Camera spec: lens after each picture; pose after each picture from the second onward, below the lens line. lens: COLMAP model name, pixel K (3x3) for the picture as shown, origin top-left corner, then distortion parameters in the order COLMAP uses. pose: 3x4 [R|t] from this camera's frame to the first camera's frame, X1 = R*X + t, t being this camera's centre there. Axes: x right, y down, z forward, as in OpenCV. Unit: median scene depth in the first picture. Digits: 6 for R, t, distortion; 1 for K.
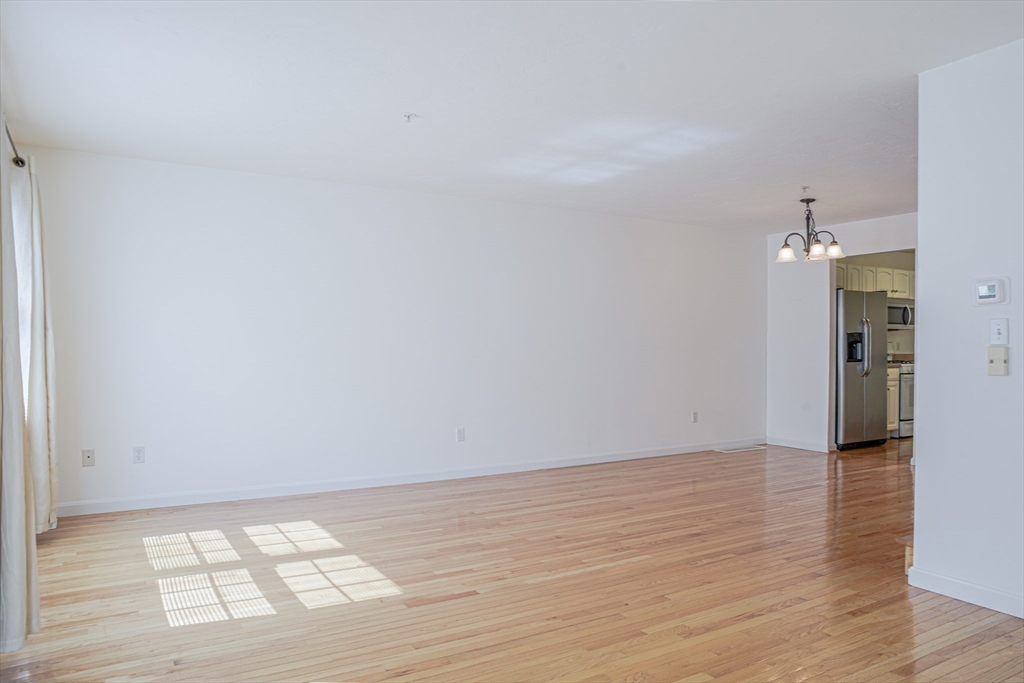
lens RADIAL K [[689.2, 0, 512.0], [0, 689.2, 341.5], [0, 0, 1]] dist [-0.101738, 0.087866]
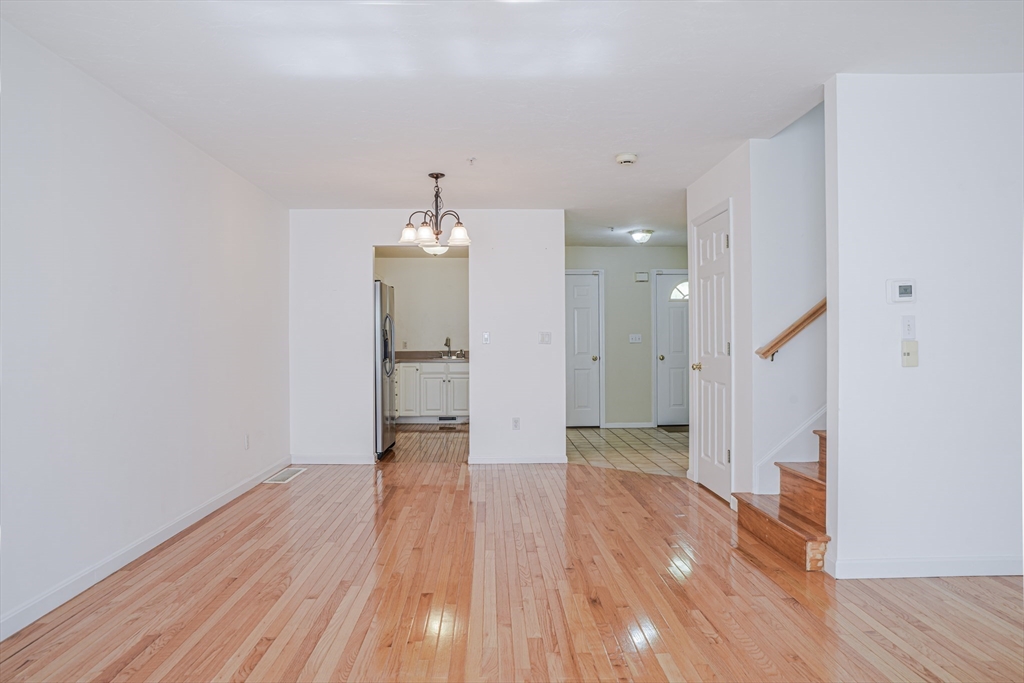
lens RADIAL K [[689.2, 0, 512.0], [0, 689.2, 341.5], [0, 0, 1]] dist [-0.101738, 0.087866]
pose [[0.502543, -0.003299, 0.864546, -0.418516], [0.003518, 0.999992, 0.001771, 0.003106], [-0.864545, 0.002151, 0.502550, 0.735706]]
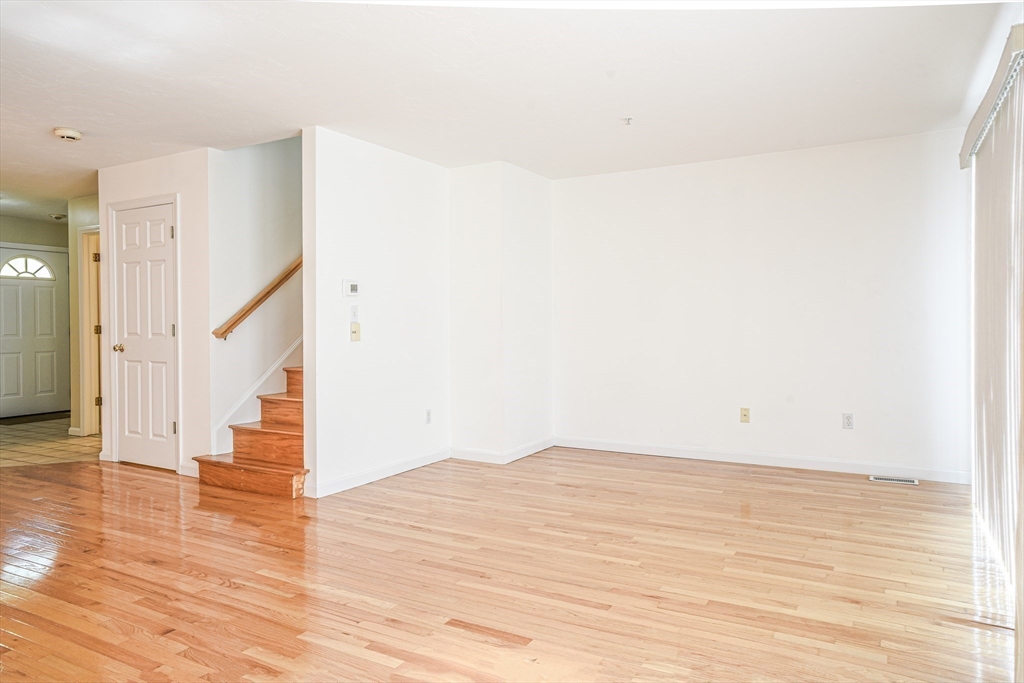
lens RADIAL K [[659.7, 0, 510.6], [0, 659.7, 327.4], [0, 0, 1]] dist [-0.004362, -0.000250]
pose [[-0.461745, -0.008356, 0.886973, -0.623915], [-0.000313, 0.999957, 0.009257, 0.002222], [-0.887013, 0.003997, -0.461728, 1.021991]]
